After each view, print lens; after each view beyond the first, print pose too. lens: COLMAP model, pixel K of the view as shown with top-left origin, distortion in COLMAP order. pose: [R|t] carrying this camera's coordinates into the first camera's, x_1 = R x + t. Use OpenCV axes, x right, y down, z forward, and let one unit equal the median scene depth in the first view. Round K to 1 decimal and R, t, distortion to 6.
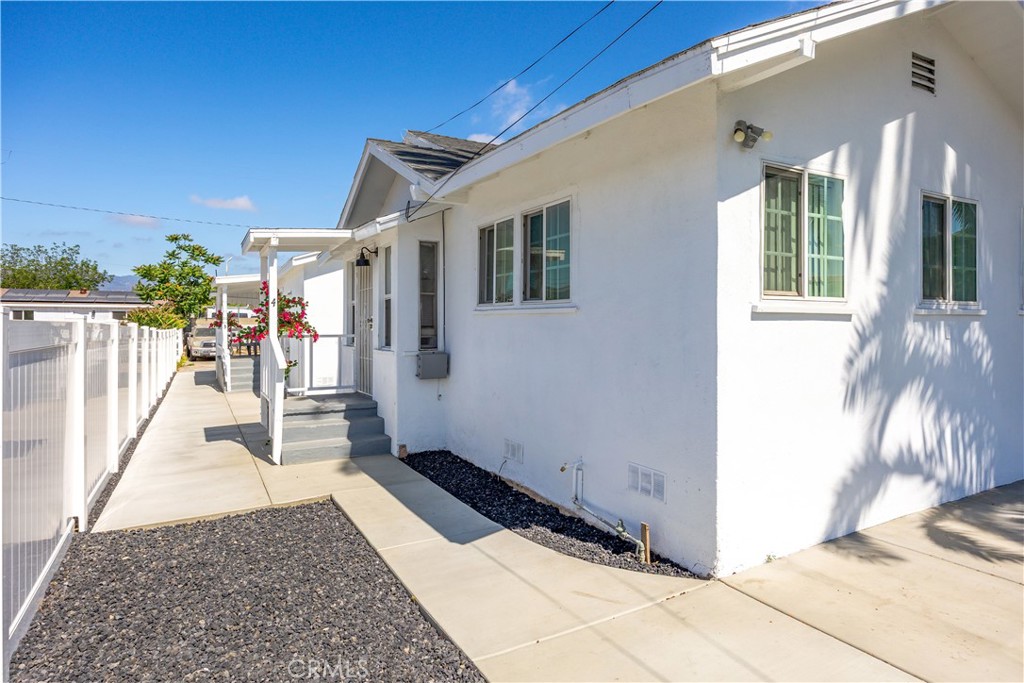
lens RADIAL K [[594.7, 0, 509.2], [0, 594.7, 325.1], [0, 0, 1]] dist [-0.017432, 0.005465]
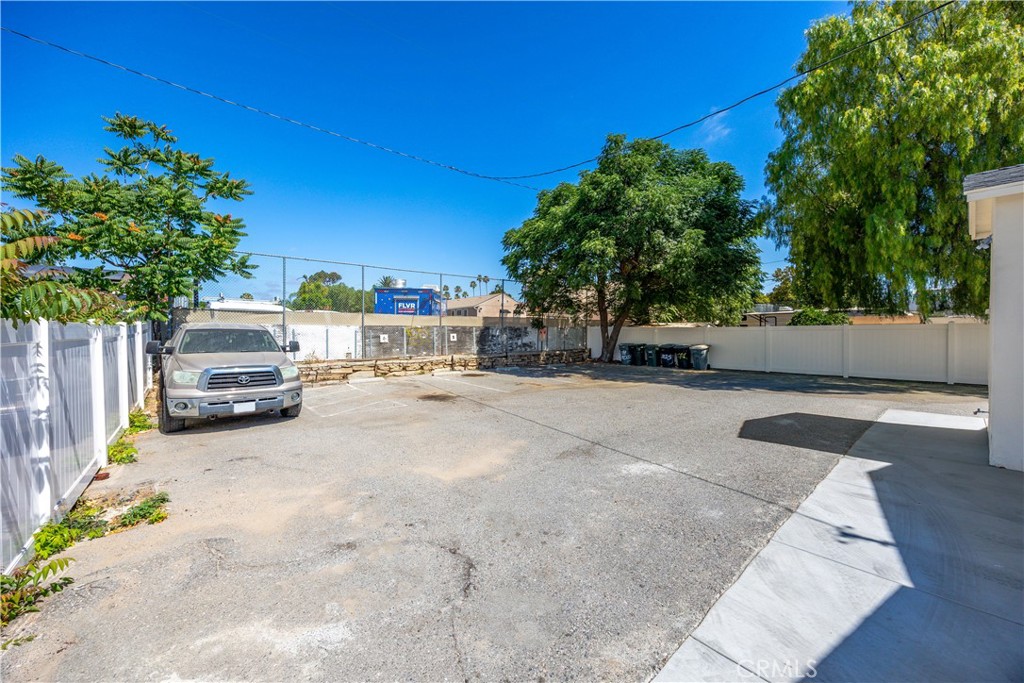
lens RADIAL K [[387.3, 0, 513.7], [0, 387.3, 336.0], [0, 0, 1]] dist [-0.003071, -0.000111]
pose [[0.979130, 0.000966, 0.203232, -1.664165], [-0.006338, 0.999647, 0.025782, 0.006182], [-0.203135, -0.026532, 0.978791, 3.189994]]
